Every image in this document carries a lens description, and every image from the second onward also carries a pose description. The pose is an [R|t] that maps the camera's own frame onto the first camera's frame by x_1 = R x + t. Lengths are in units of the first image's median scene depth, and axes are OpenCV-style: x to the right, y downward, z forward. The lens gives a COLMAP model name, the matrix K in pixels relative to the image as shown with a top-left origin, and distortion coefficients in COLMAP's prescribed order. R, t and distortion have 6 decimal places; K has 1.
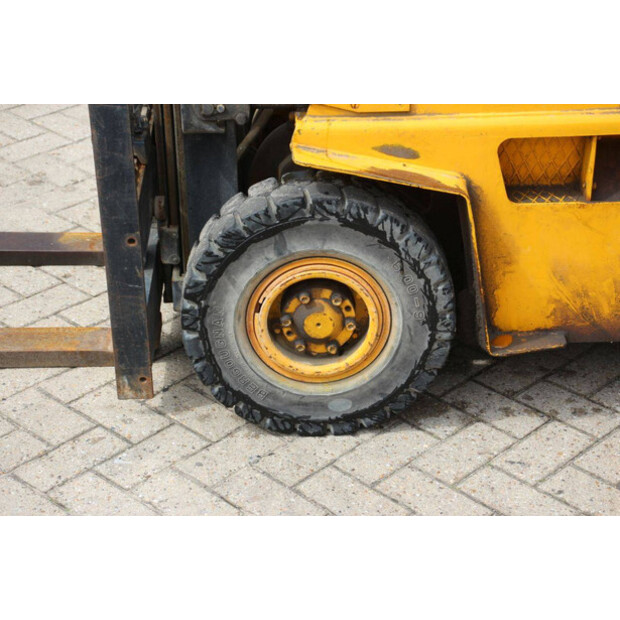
lens RADIAL K [[1480.7, 0, 310.8], [0, 1480.7, 307.1], [0, 0, 1]] dist [0.420423, 0.000000]
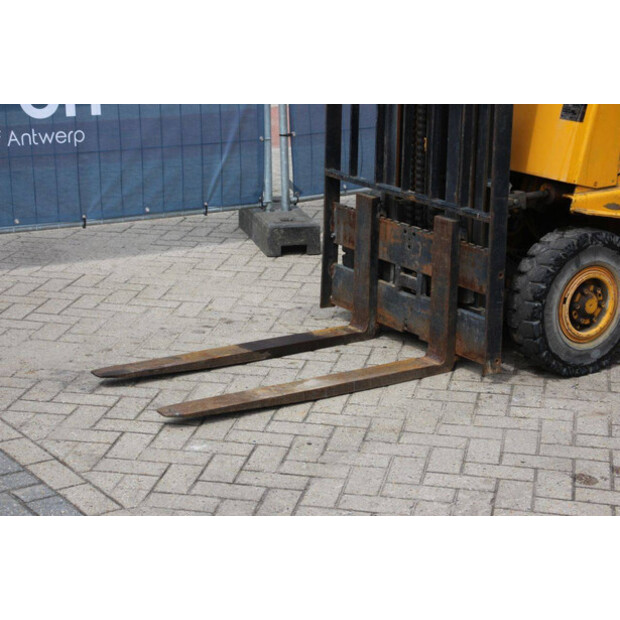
lens RADIAL K [[1480.7, 0, 313.3], [0, 1480.7, 308.4], [0, 0, 1]] dist [0.420423, 0.000000]
pose [[0.833460, -0.139854, 0.534589, -1.203679], [0.254753, 0.955746, -0.147144, 0.189815], [-0.490353, 0.258827, 0.832204, -0.356406]]
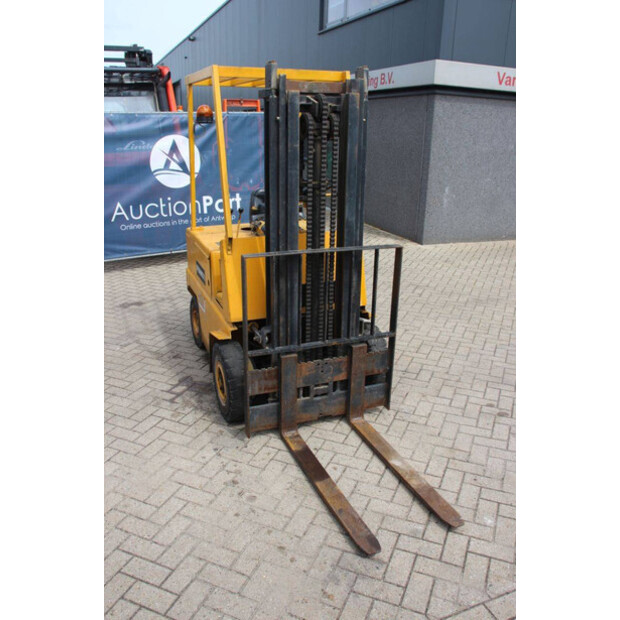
lens RADIAL K [[543.7, 0, 315.3], [0, 543.7, 311.2], [0, 0, 1]] dist [-0.137957, 0.126429]
pose [[-0.370256, -0.308855, 0.876082, -1.067033], [0.435799, 0.775128, 0.457445, -0.742627], [-0.820360, 0.551167, -0.152397, 1.199573]]
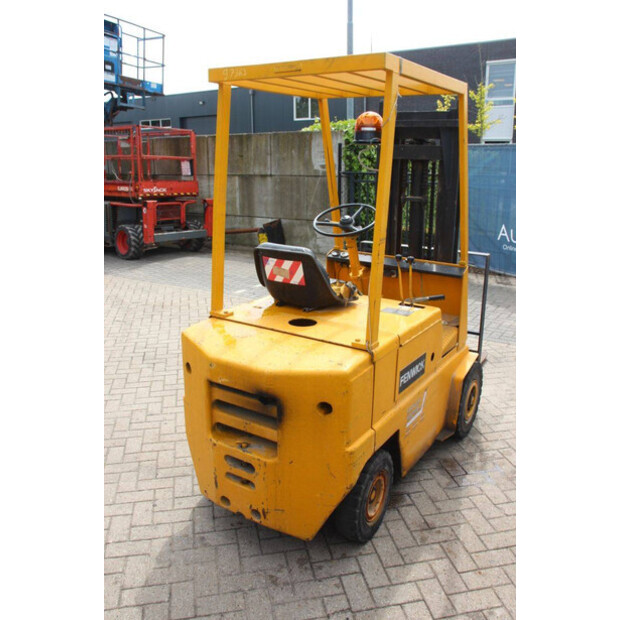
lens RADIAL K [[543.7, 0, 322.0], [0, 543.7, 301.7], [0, 0, 1]] dist [-0.137957, 0.126429]
pose [[-0.543513, 0.212139, -0.812152, 1.110817], [-0.418079, 0.770574, 0.481067, -0.781135], [0.727876, 0.601010, -0.330126, 1.294306]]
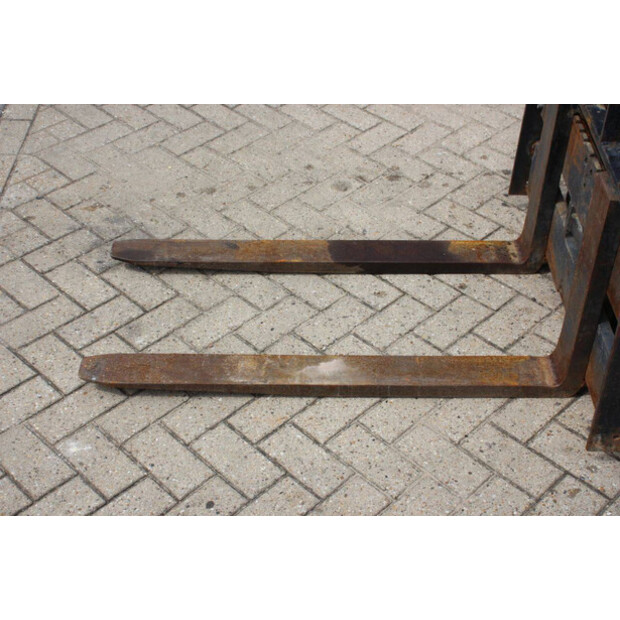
lens RADIAL K [[950.6, 0, 311.5], [0, 950.6, 313.1], [0, 0, 1]] dist [0.113963, 0.000000]
pose [[0.999909, 0.007894, -0.010981, -0.319335], [-0.005523, 0.979540, 0.201176, -0.172323], [0.012344, -0.201097, 0.979494, 0.343113]]
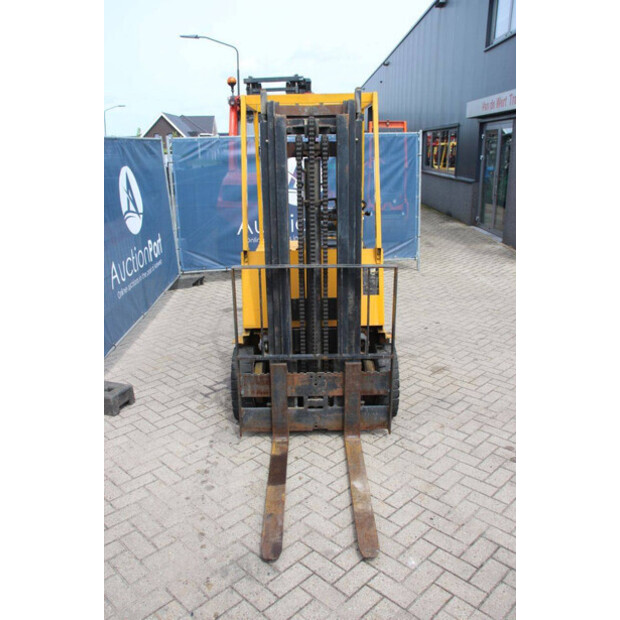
lens RADIAL K [[543.7, 0, 311.2], [0, 543.7, 311.8], [0, 0, 1]] dist [-0.137957, 0.126429]
pose [[0.007037, -0.292837, 0.956136, -1.183175], [0.497820, 0.830278, 0.250627, -0.545081], [-0.867252, 0.474220, 0.151623, 0.843556]]
